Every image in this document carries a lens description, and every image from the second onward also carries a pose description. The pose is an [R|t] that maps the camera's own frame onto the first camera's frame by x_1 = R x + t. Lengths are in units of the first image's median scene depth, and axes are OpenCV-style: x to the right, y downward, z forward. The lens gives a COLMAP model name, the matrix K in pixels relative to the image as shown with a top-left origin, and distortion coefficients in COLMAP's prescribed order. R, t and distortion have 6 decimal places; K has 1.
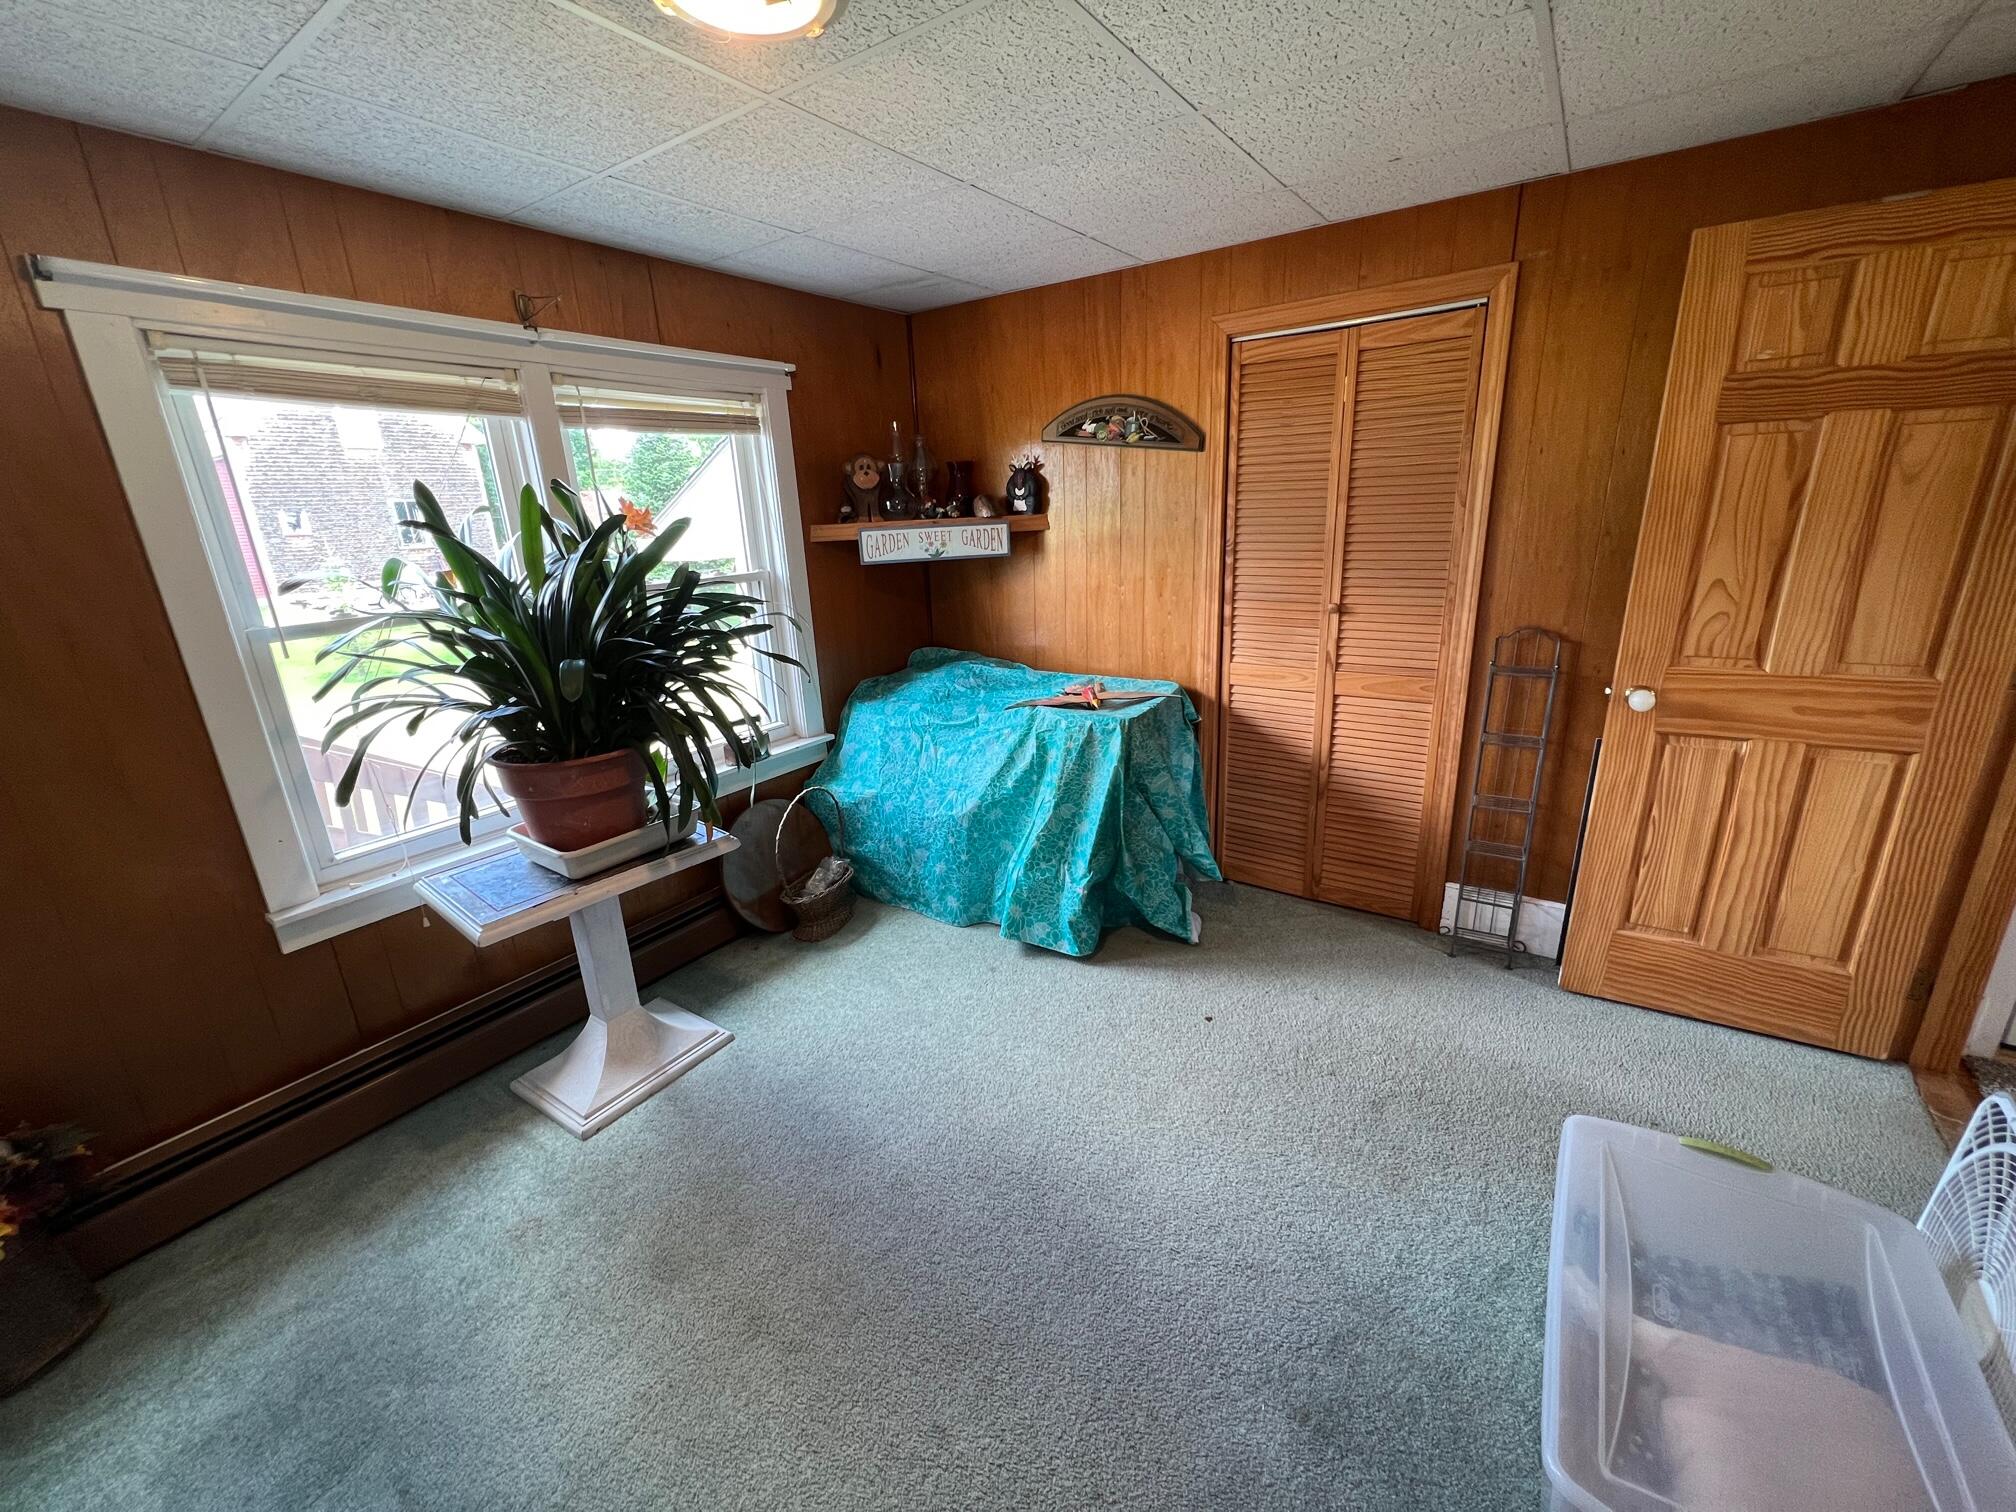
lens RADIAL K [[806.8, 0, 1013.1], [0, 806.8, 752.2], [0, 0, 1]] dist [0.000723, -0.000050]
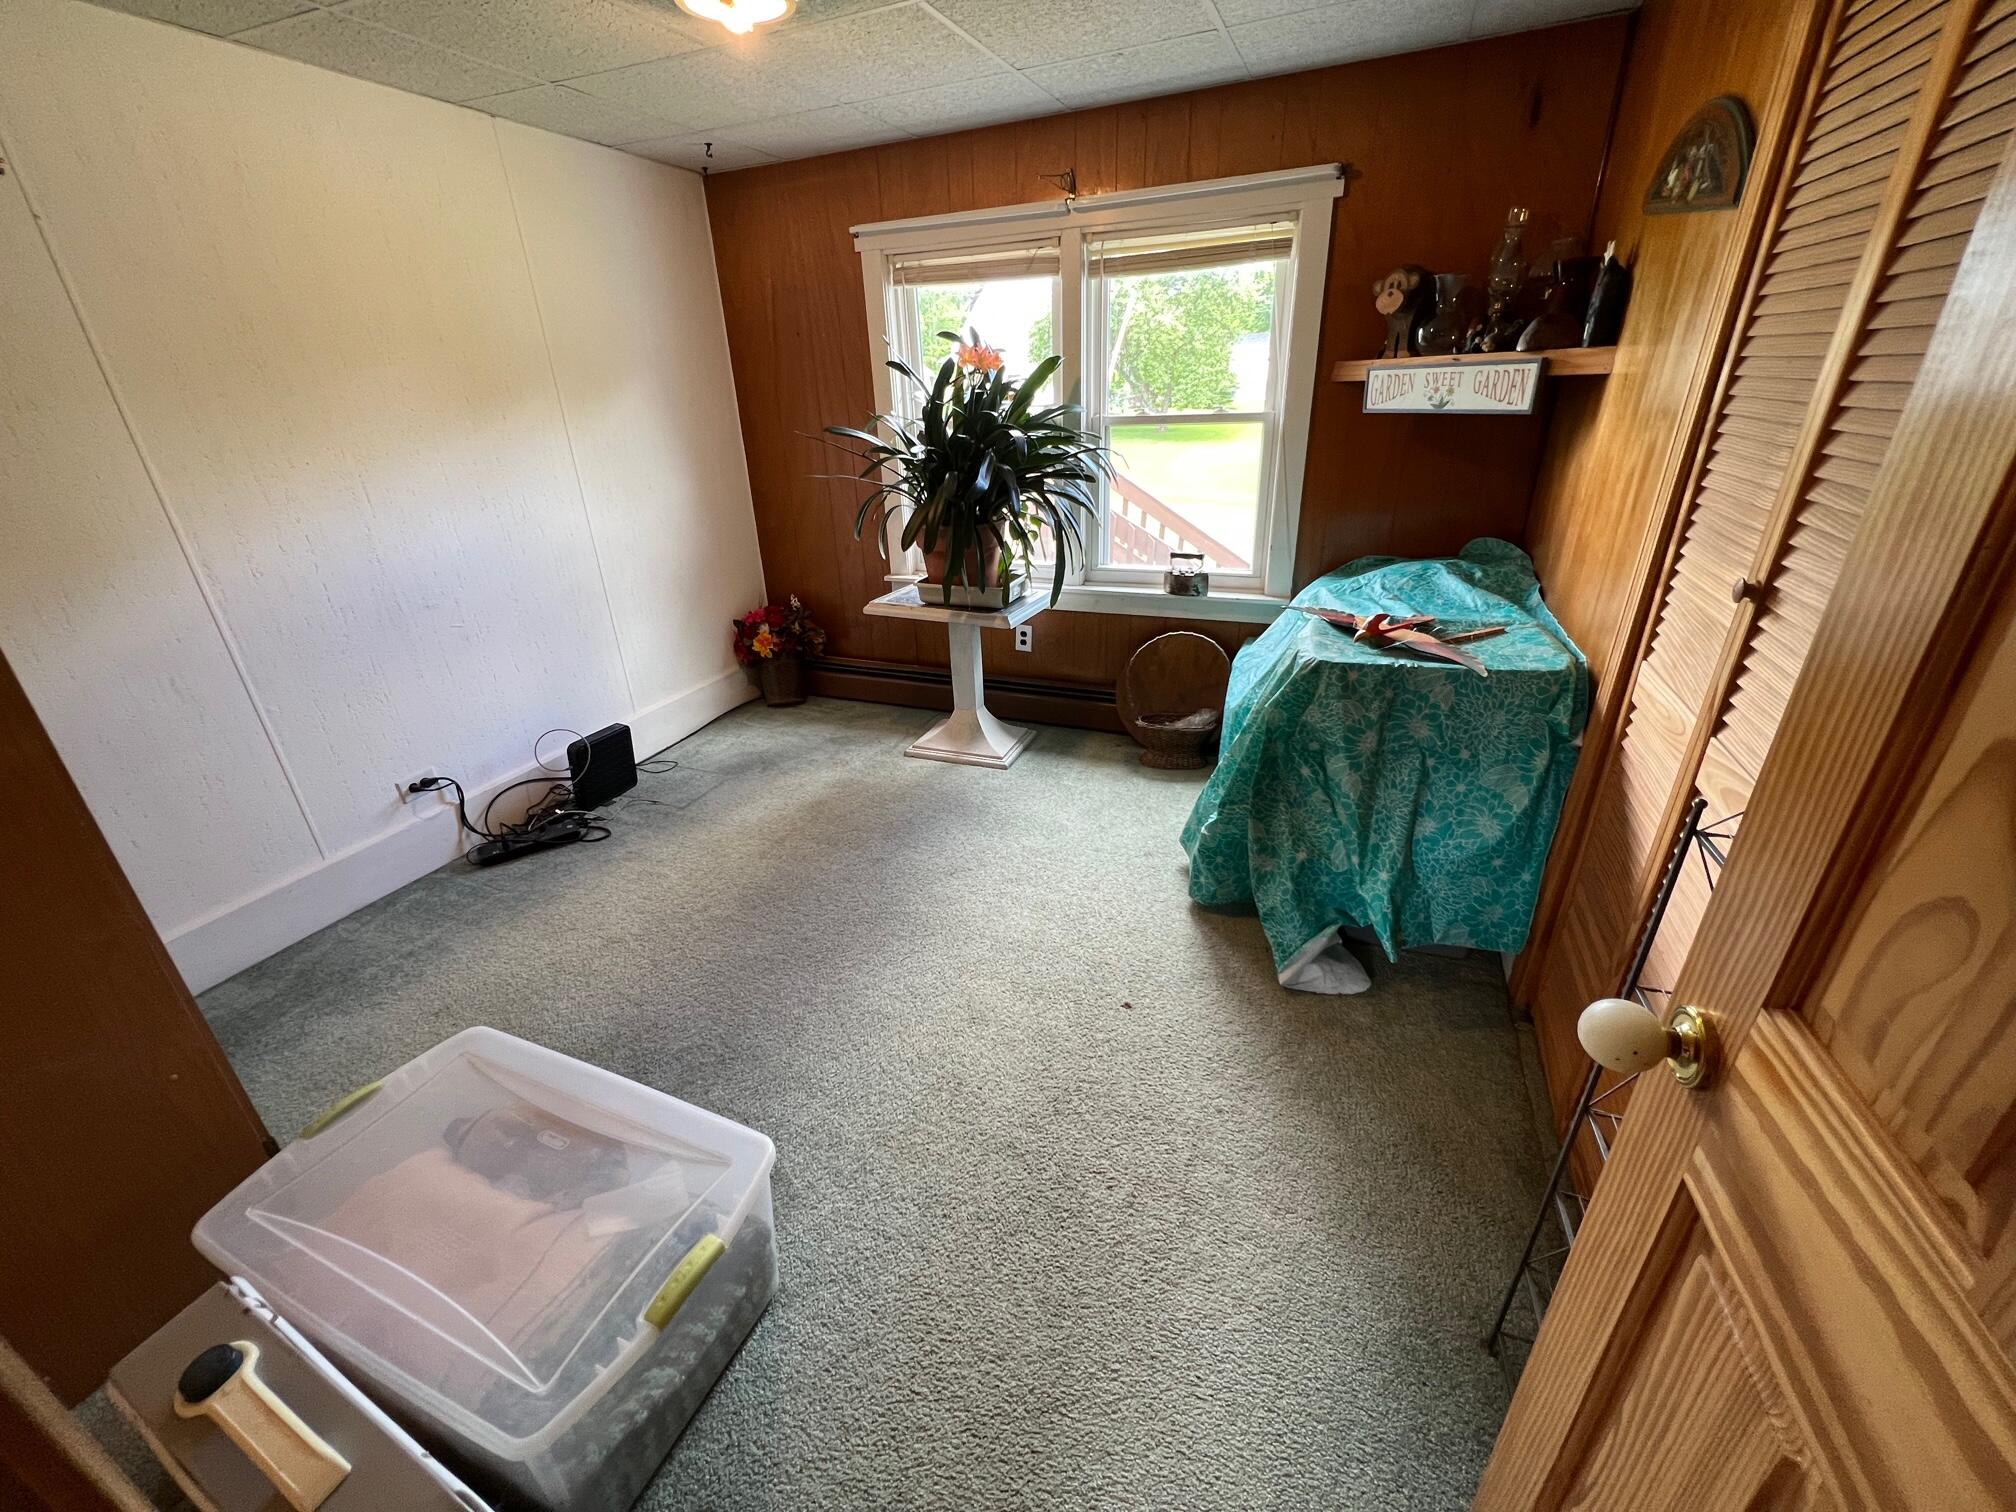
lens RADIAL K [[806.8, 0, 1011.0], [0, 806.8, 752.0], [0, 0, 1]] dist [0.000723, -0.000050]
pose [[0.201522, 0.434718, -0.877729, 0.776562], [-0.261839, 0.887411, 0.379396, -0.175072], [0.943837, 0.153367, 0.292659, 0.570631]]
